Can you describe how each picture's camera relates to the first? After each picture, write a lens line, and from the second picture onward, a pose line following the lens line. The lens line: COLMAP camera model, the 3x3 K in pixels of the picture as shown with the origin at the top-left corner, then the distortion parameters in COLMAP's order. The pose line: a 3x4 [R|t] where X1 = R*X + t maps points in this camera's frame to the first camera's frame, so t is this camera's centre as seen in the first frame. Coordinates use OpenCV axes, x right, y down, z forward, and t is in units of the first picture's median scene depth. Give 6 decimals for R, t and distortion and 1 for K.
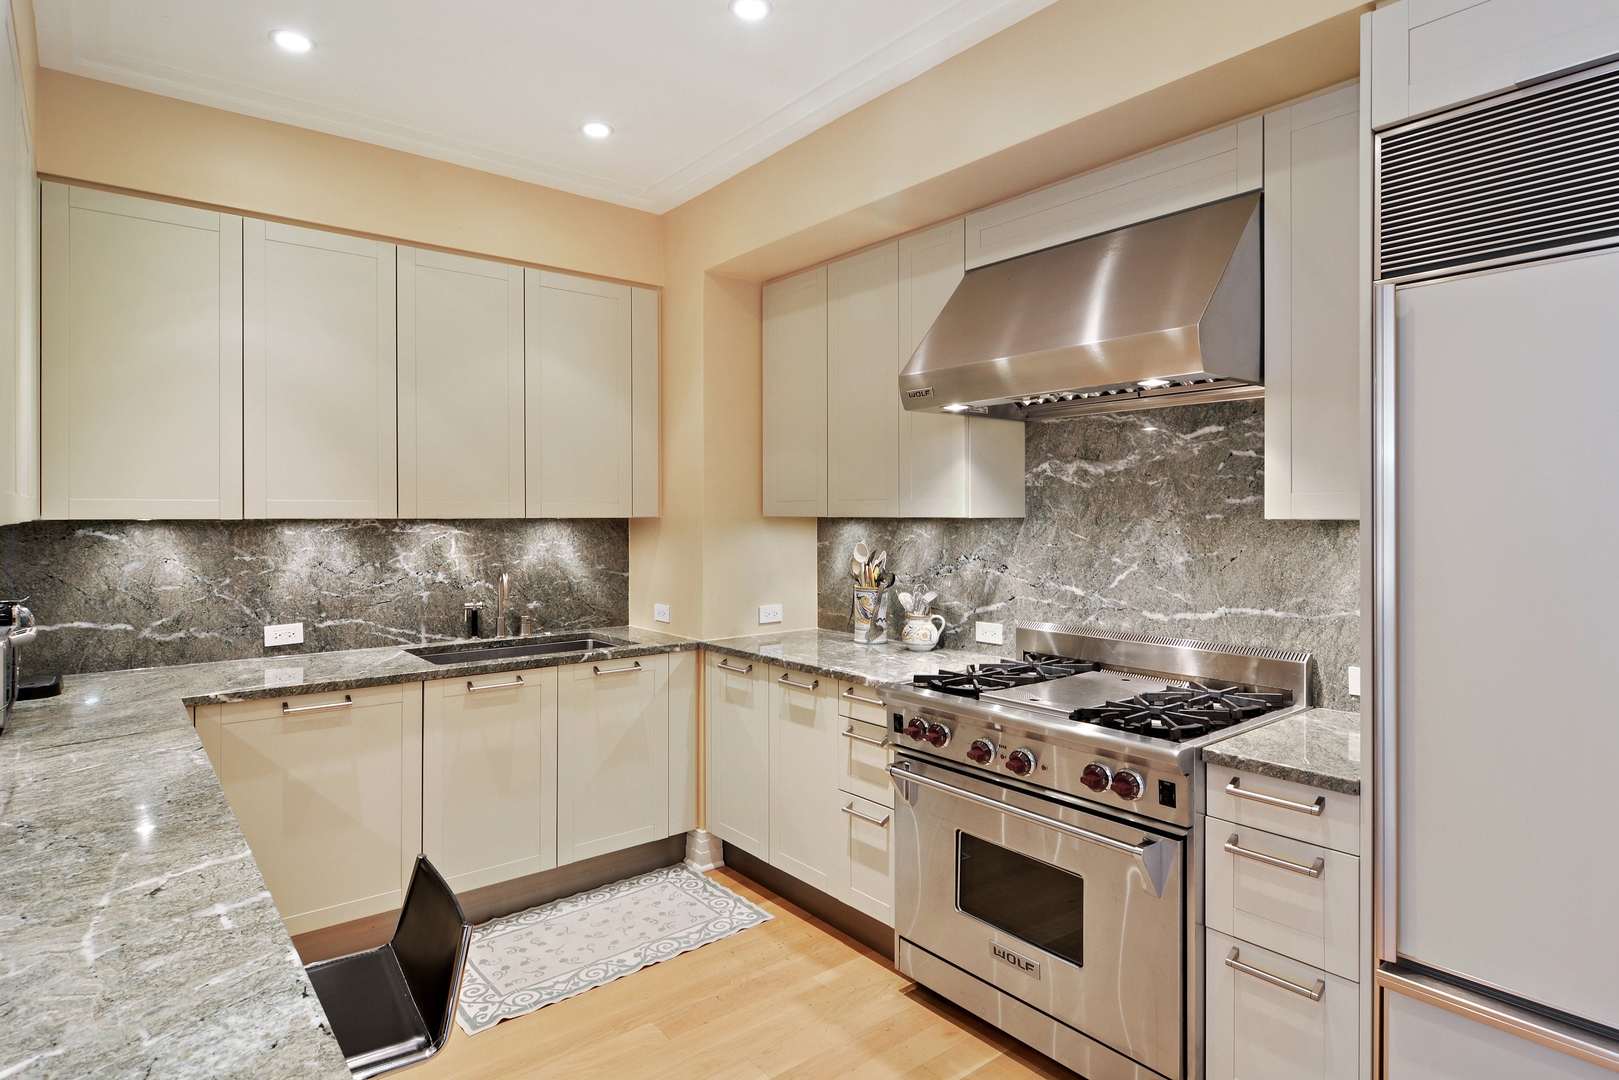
lens RADIAL K [[870.6, 0, 809.7], [0, 870.6, 527.9], [0, 0, 1]] dist [-0.003291, -0.001952]
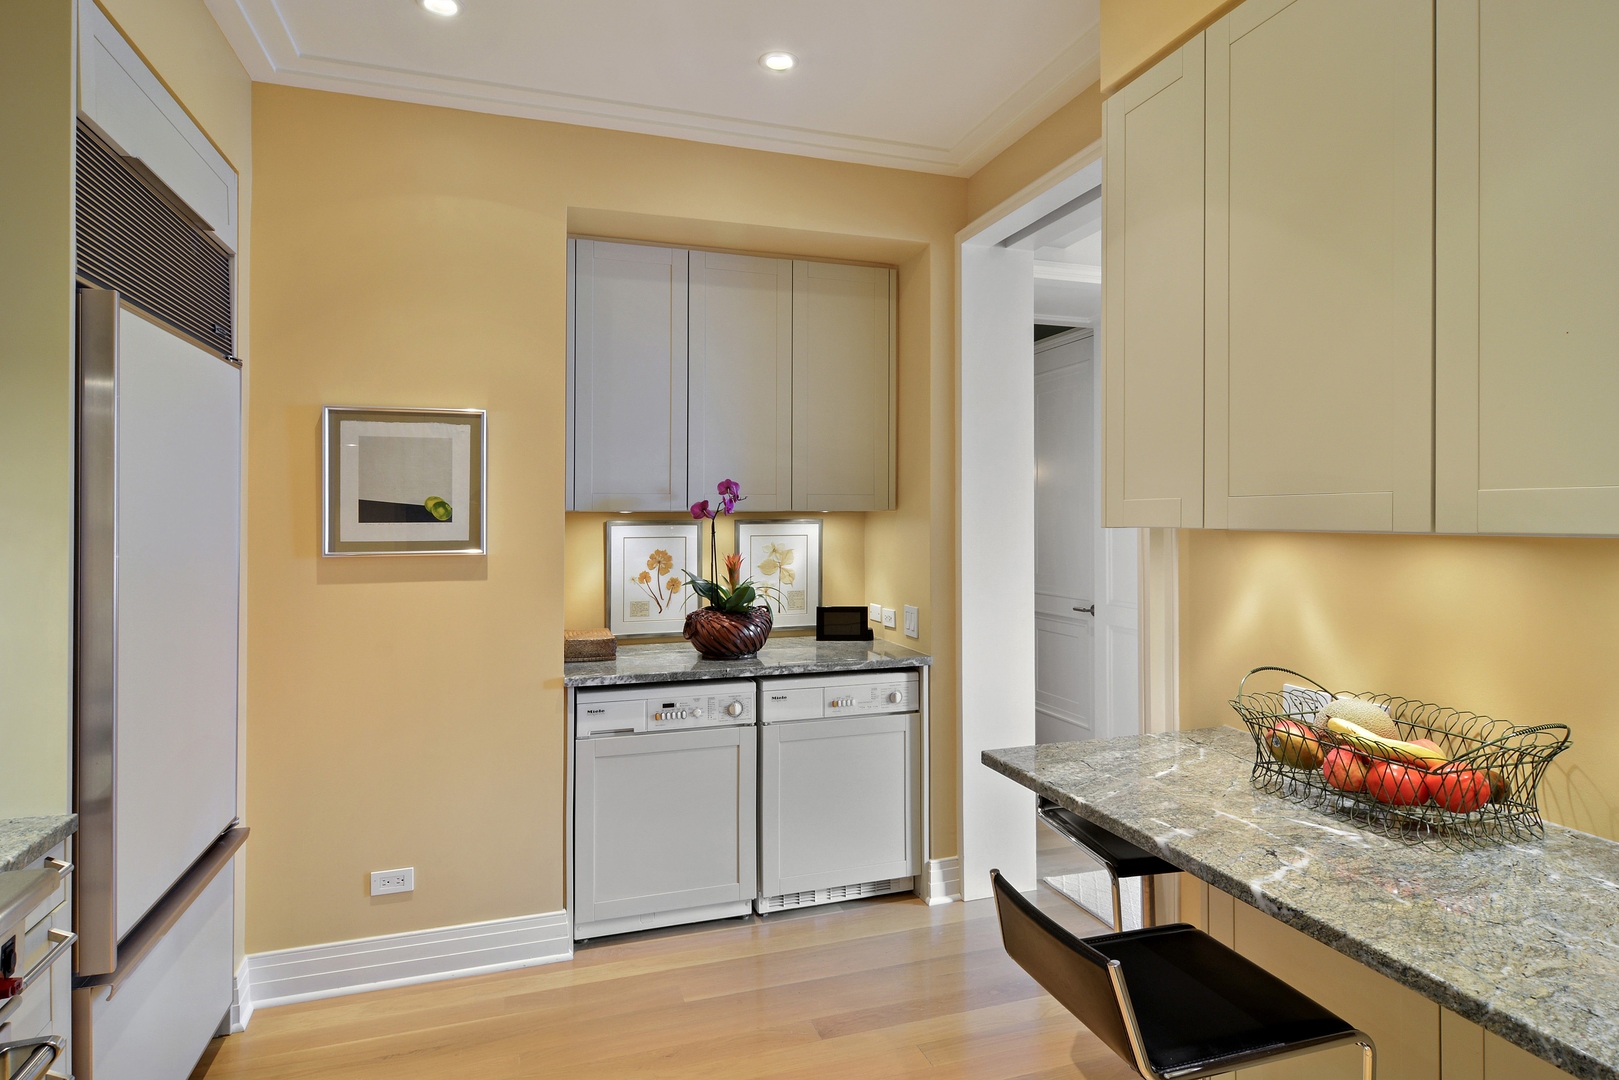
lens RADIAL K [[870.6, 0, 807.6], [0, 870.6, 527.0], [0, 0, 1]] dist [-0.003291, -0.001952]
pose [[-0.935344, -0.007193, 0.353667, -0.613999], [0.003893, 0.999523, 0.030626, -0.038632], [-0.353718, 0.030022, -0.934870, 2.341758]]
